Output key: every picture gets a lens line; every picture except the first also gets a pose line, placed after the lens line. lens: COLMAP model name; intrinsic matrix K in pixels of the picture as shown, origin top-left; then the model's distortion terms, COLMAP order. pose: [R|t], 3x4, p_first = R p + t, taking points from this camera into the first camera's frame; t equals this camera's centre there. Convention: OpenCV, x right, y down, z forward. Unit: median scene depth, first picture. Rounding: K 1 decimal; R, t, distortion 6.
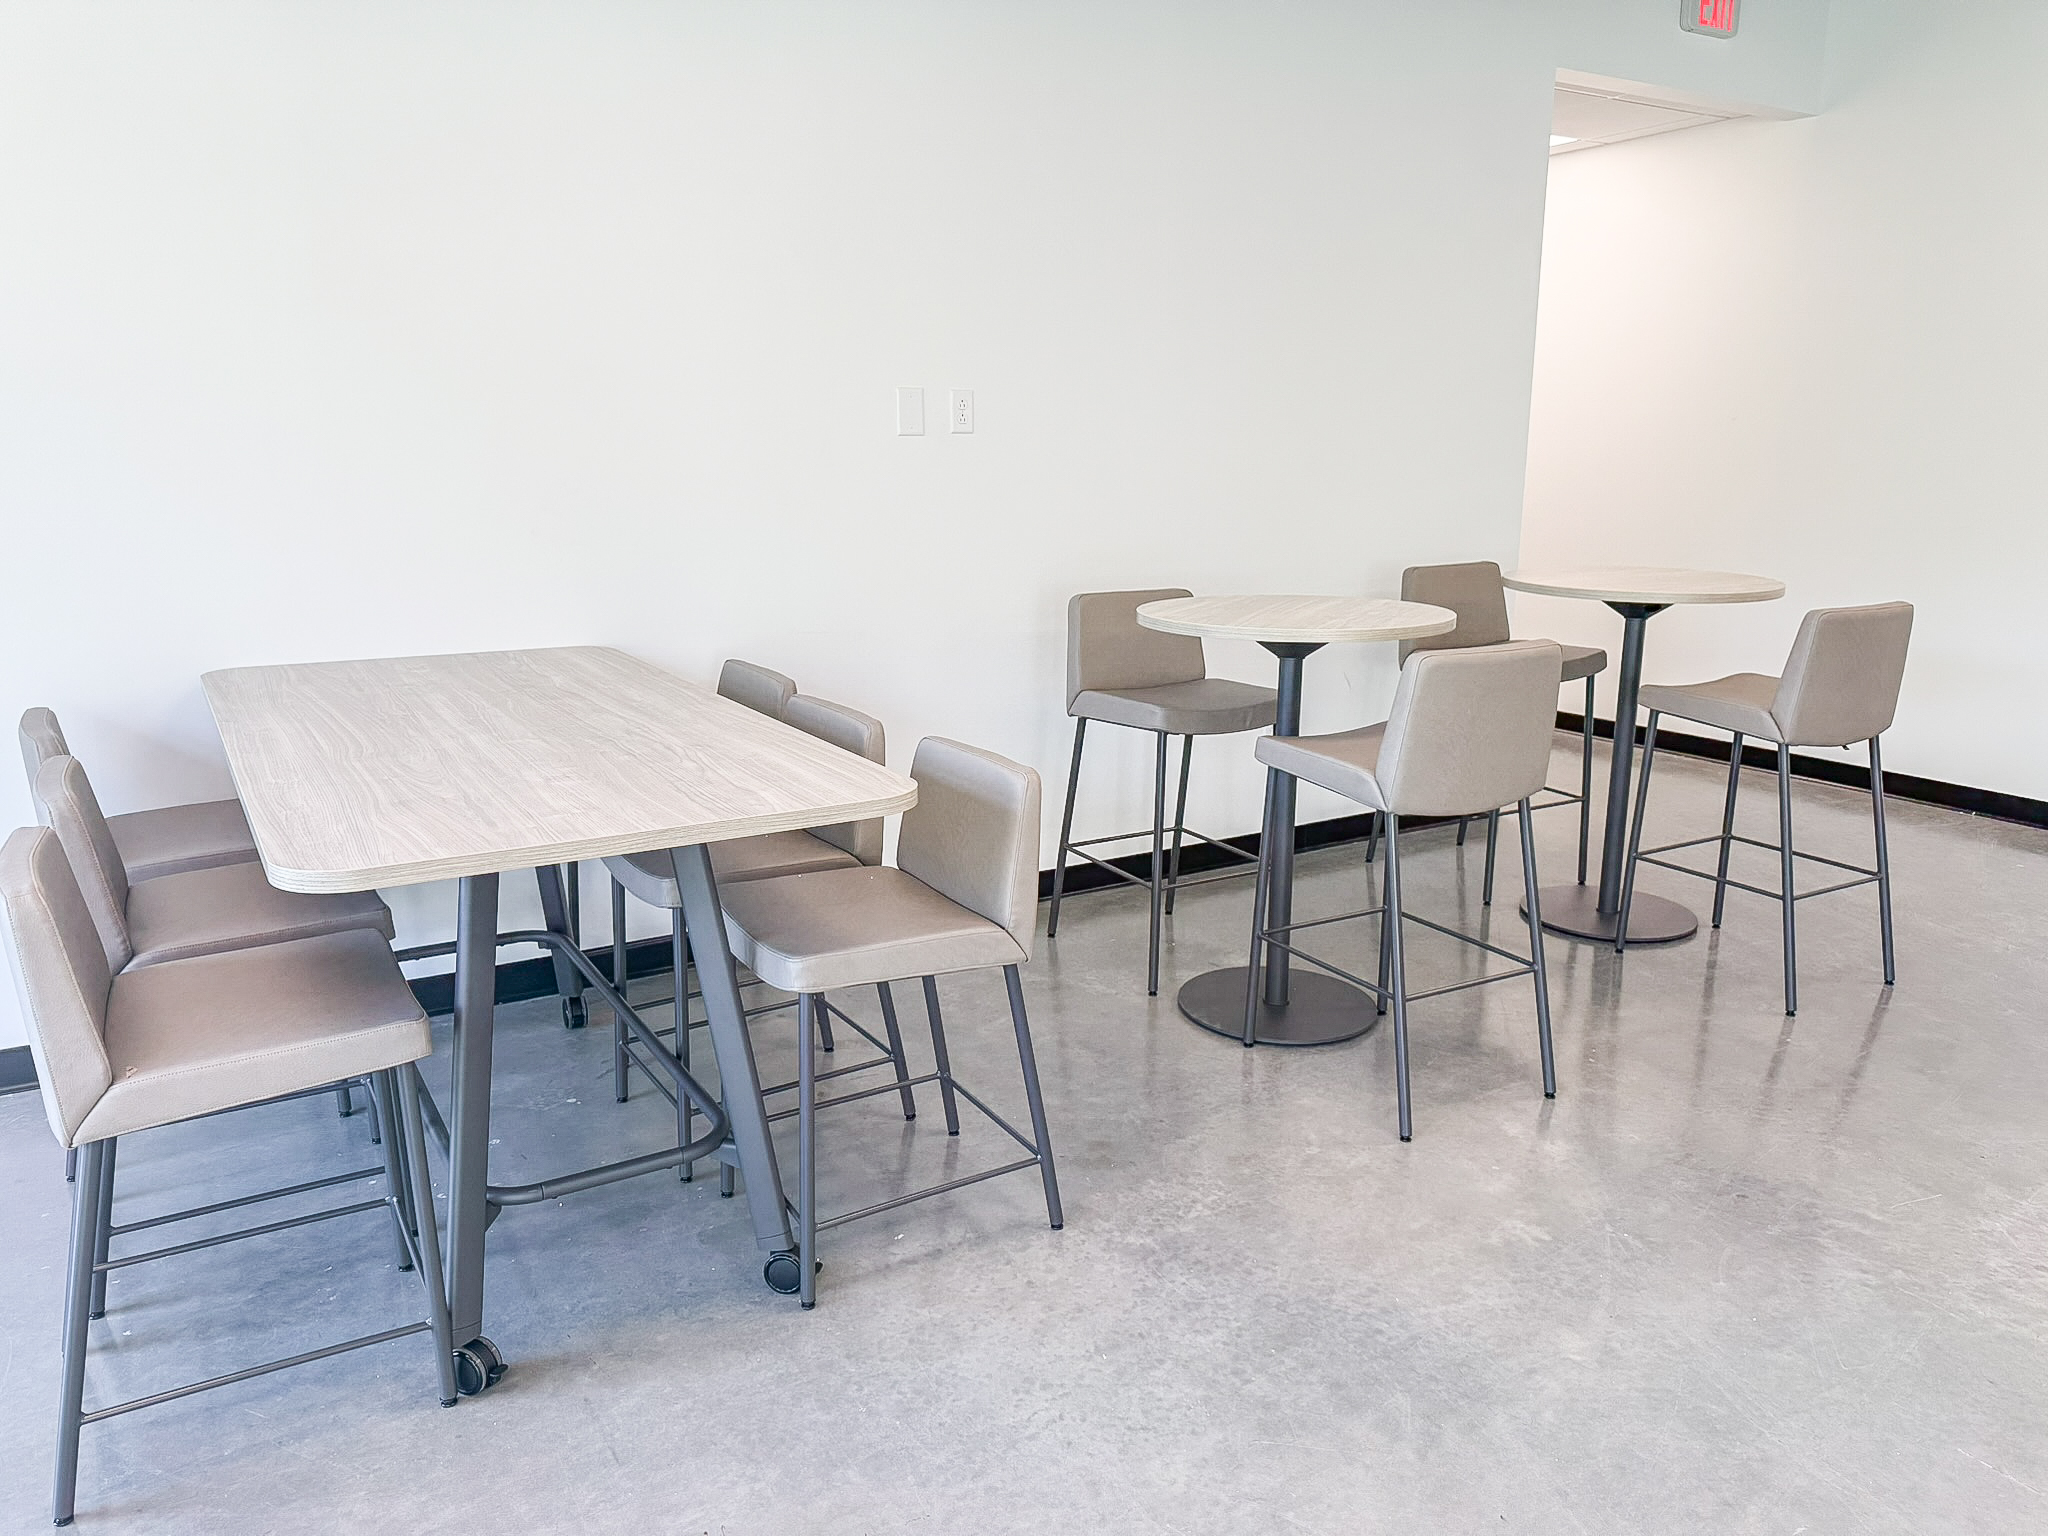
lens RADIAL K [[1458.5, 0, 1021.1], [0, 1458.5, 749.1], [0, 0, 1]] dist [0.010287, -0.038398]
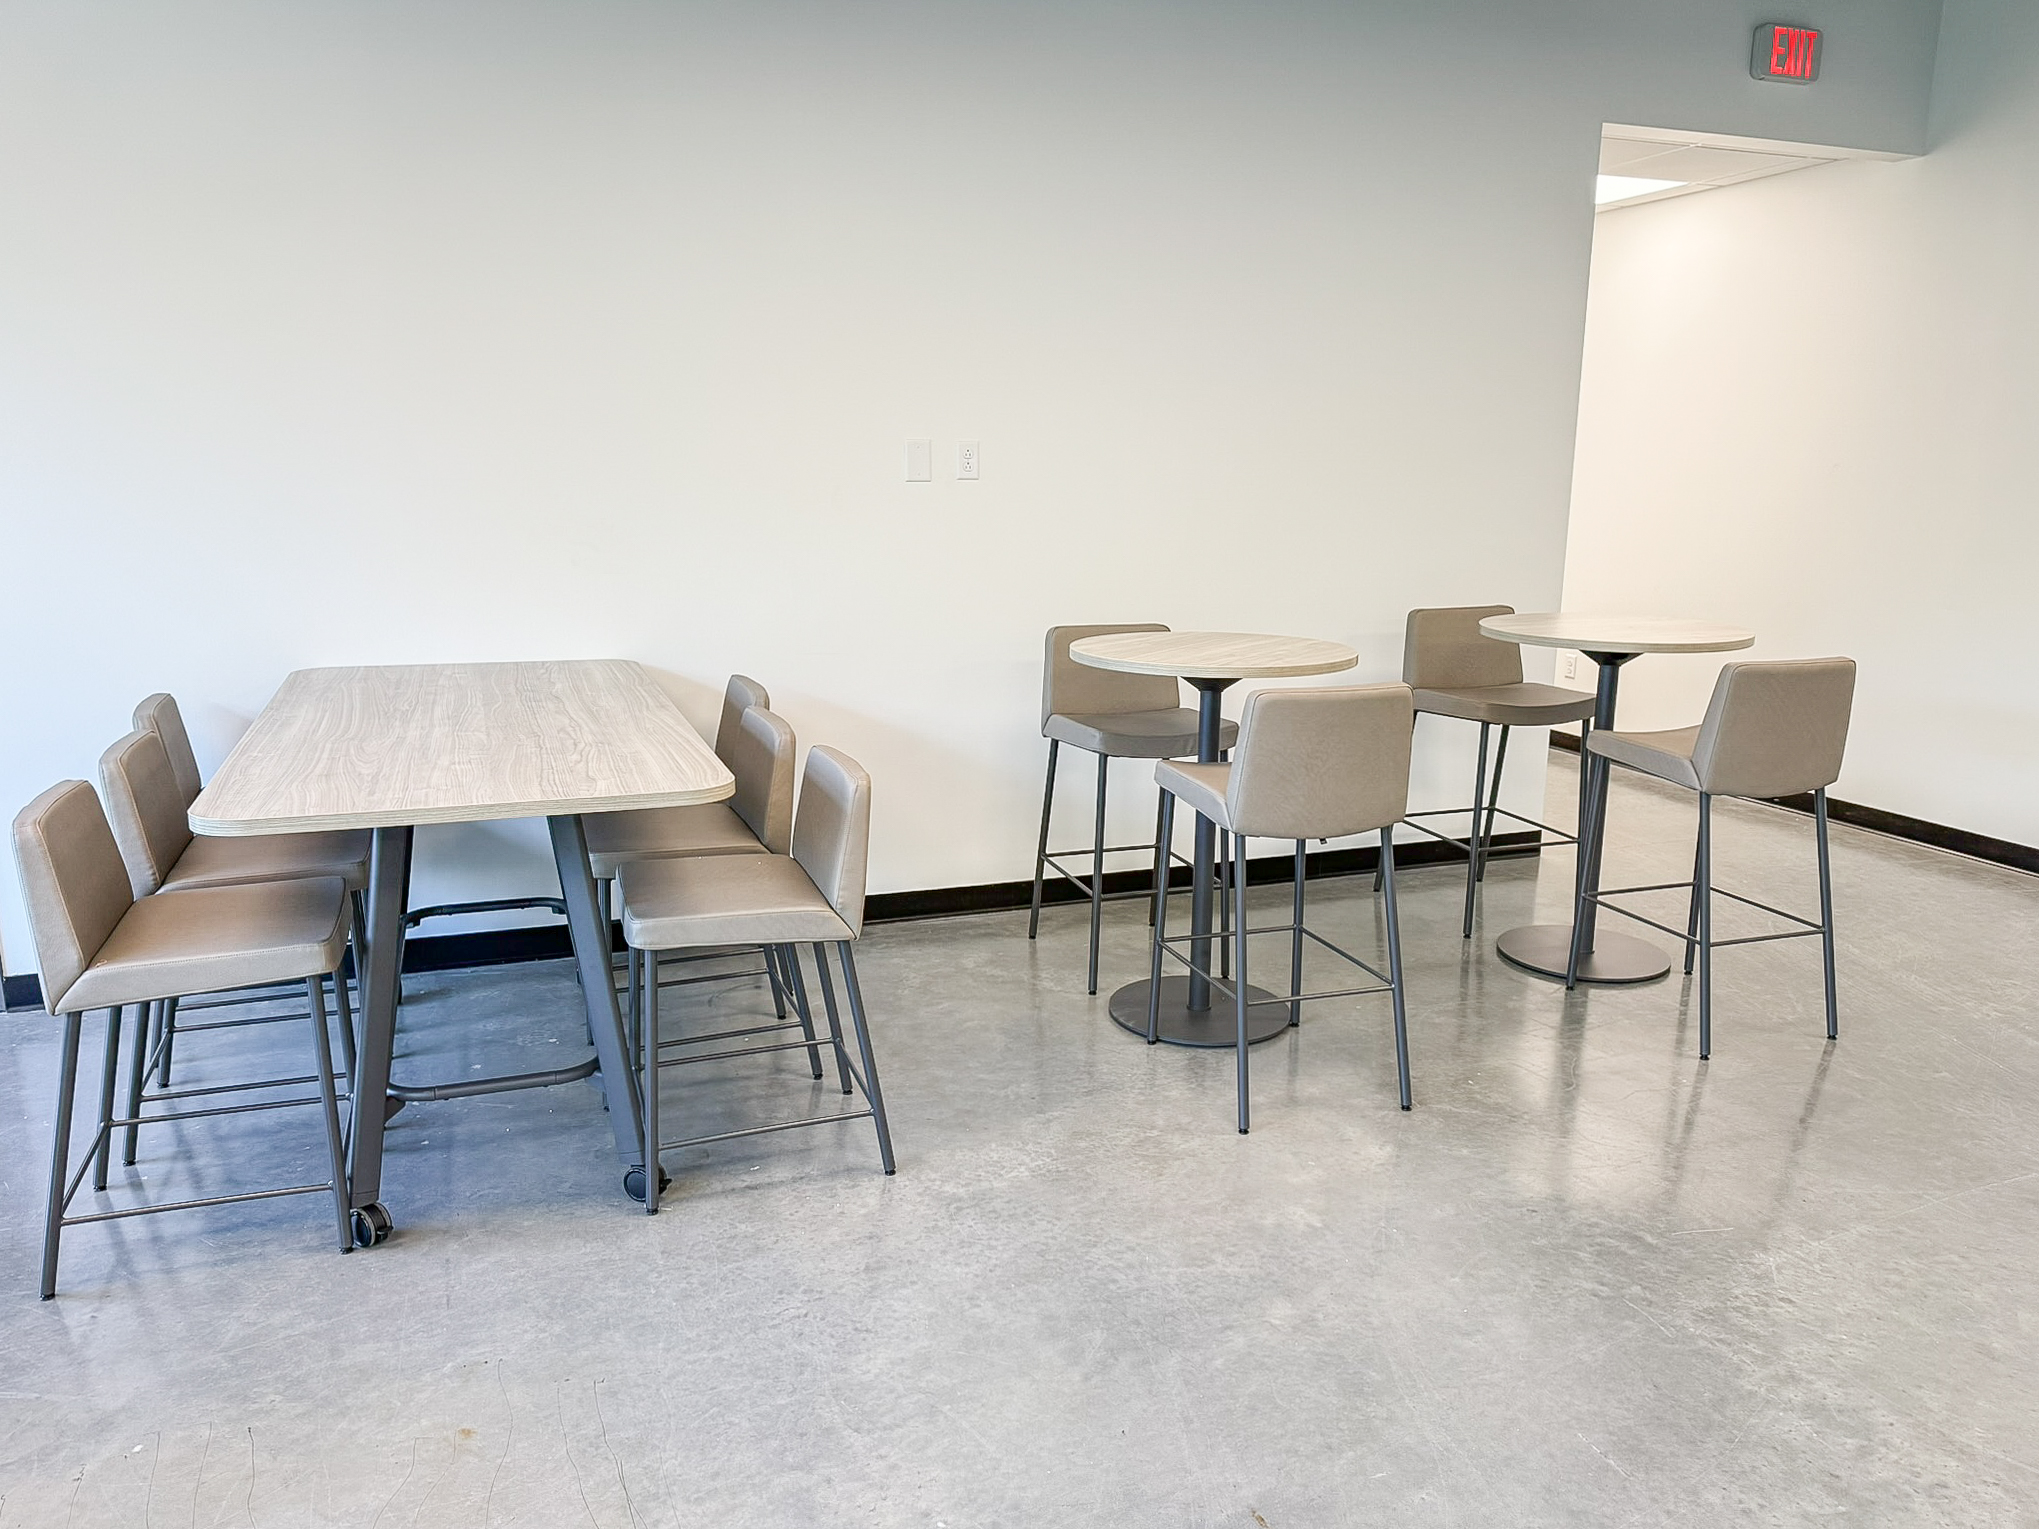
lens RADIAL K [[1436.6, 0, 1019.5], [0, 1436.6, 764.5], [0, 0, 1]] dist [0.037533, -0.088428]
pose [[0.983900, 0.045030, -0.172953, 0.307508], [-0.046263, 0.998924, -0.003101, 0.003050], [0.172628, 0.011052, 0.984925, -0.109743]]
